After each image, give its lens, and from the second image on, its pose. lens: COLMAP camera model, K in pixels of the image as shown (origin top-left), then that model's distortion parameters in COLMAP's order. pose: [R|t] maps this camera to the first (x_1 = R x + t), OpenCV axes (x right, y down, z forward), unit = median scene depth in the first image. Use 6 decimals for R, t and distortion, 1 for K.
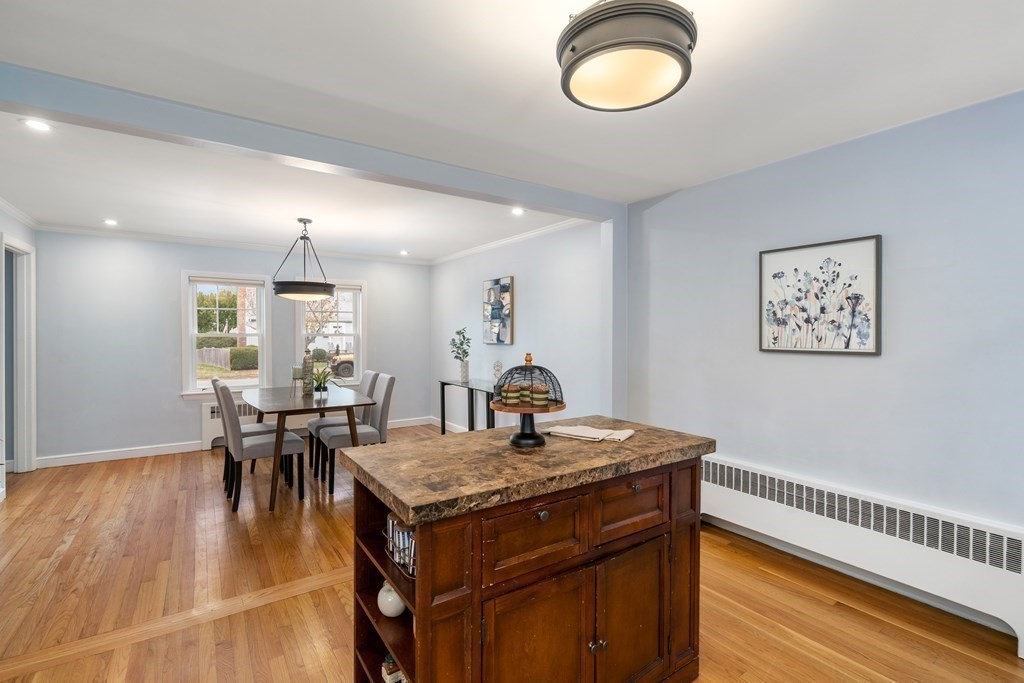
lens RADIAL K [[467.7, 0, 515.7], [0, 467.7, 339.7], [0, 0, 1]] dist [-0.005140, -0.000108]
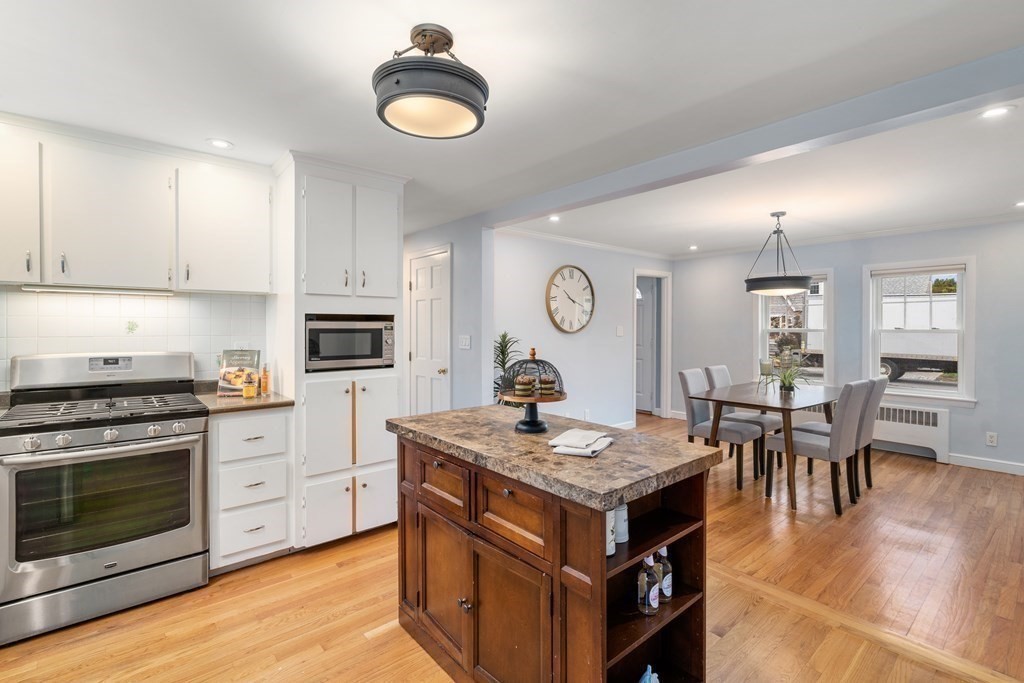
lens RADIAL K [[467.7, 0, 516.1], [0, 467.7, 332.3], [0, 0, 1]] dist [-0.005140, -0.000108]
pose [[0.111699, 0.008946, -0.993702, 1.103385], [-0.013564, 0.999880, 0.007477, -0.016036], [0.993649, 0.012643, 0.111807, 0.830067]]
